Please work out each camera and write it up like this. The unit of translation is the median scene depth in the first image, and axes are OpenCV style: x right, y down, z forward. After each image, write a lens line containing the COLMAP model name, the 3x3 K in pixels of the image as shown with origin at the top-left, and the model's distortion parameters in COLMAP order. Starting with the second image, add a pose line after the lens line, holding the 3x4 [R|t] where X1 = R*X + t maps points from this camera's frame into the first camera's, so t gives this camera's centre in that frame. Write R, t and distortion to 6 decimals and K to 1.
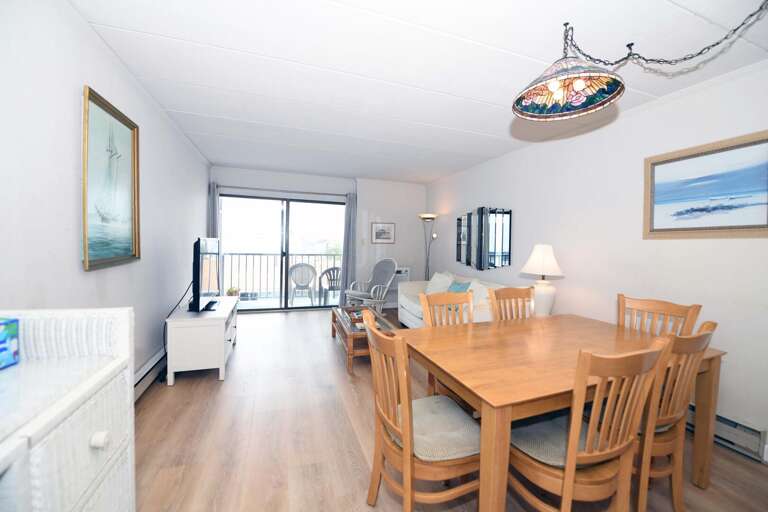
lens RADIAL K [[303.2, 0, 383.9], [0, 303.2, 251.3], [0, 0, 1]] dist [-0.001105, -0.000453]
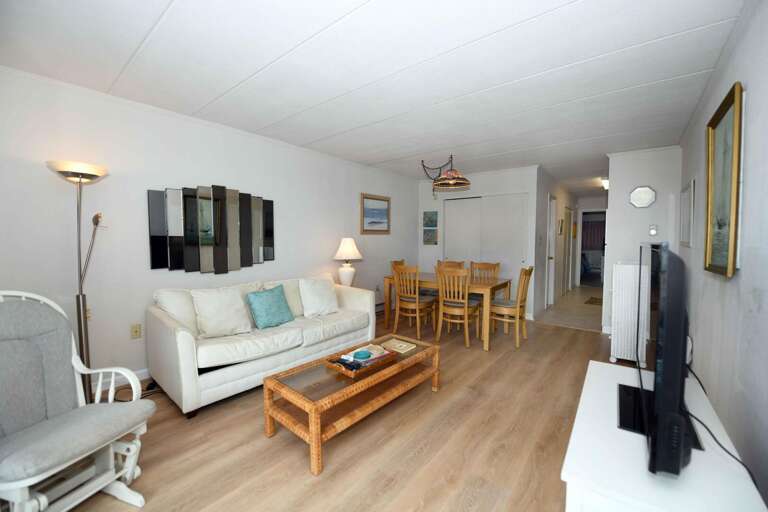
lens RADIAL K [[303.2, 0, 386.0], [0, 303.2, 254.7], [0, 0, 1]] dist [-0.001105, -0.000453]
pose [[-0.506199, -0.059647, 0.860352, -1.126024], [0.013571, 0.996931, 0.077100, -0.072803], [-0.862310, 0.050704, -0.503836, 2.298692]]
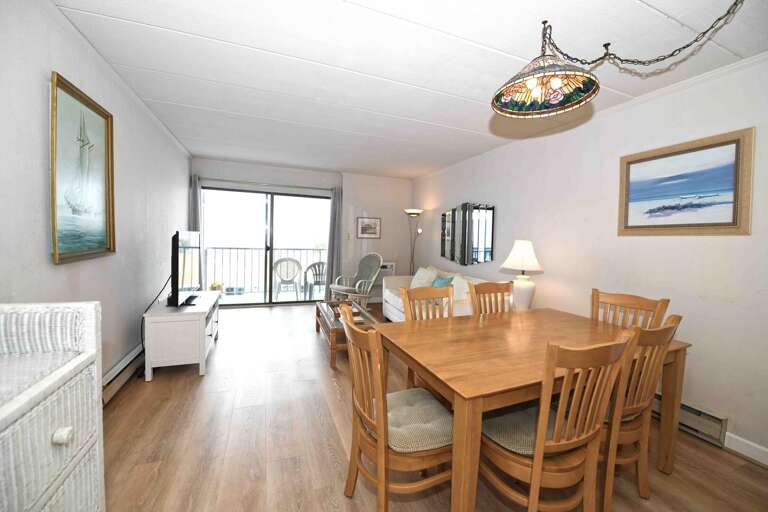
lens RADIAL K [[303.2, 0, 383.9], [0, 303.2, 250.7], [0, 0, 1]] dist [-0.001105, -0.000453]
pose [[0.999399, 0.005325, 0.034241, 0.032194], [-0.005822, 0.999879, 0.014428, 0.001170], [-0.034160, -0.014619, 0.999309, -0.003232]]
